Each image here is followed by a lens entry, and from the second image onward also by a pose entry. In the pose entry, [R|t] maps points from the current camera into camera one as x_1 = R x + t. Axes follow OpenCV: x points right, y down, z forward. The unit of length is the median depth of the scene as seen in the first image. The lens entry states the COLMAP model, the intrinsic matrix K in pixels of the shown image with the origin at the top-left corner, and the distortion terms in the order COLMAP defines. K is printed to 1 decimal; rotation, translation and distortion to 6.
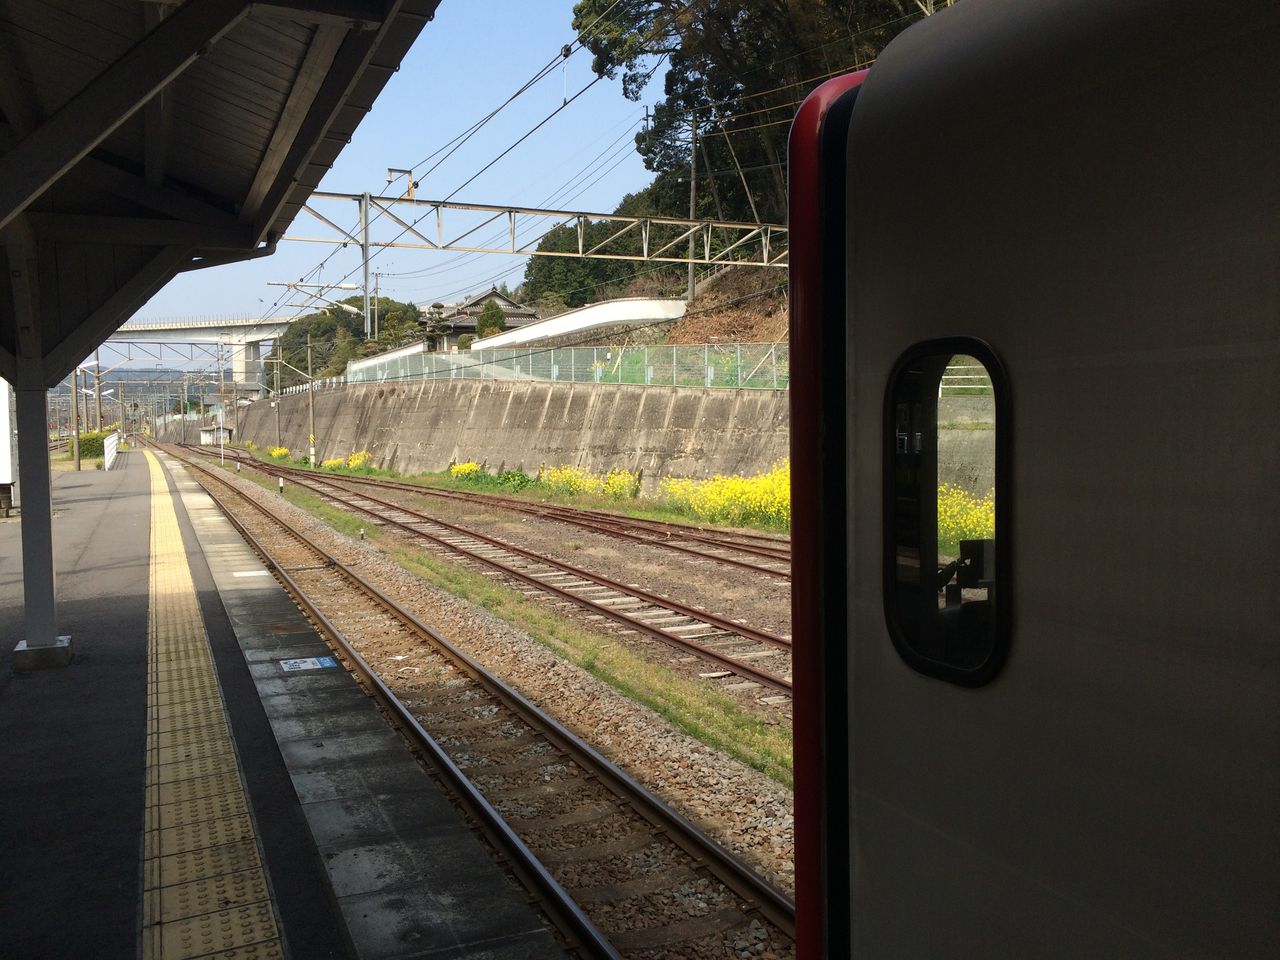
lens RADIAL K [[1094.0, 0, 640.9], [0, 1094.0, 481.3], [0, 0, 1]] dist [-0.003296, -0.004215]
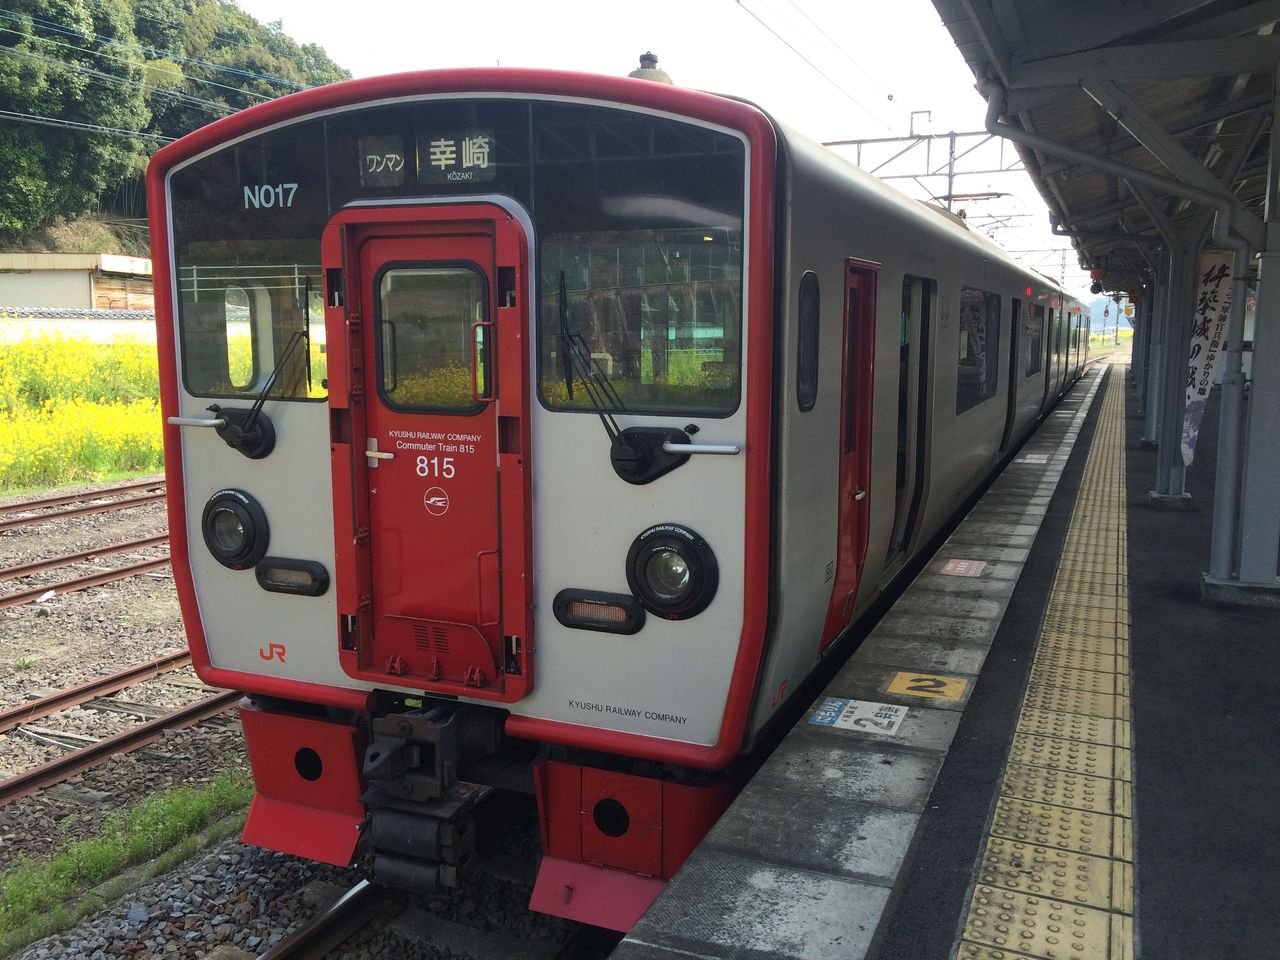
lens RADIAL K [[1094.0, 0, 641.6], [0, 1094.0, 478.1], [0, 0, 1]] dist [-0.003296, -0.004215]
pose [[-0.676743, -0.088168, 0.730921, -0.811649], [0.066828, 0.981348, 0.180250, -0.090006], [-0.733180, 0.170829, -0.658228, 1.830526]]
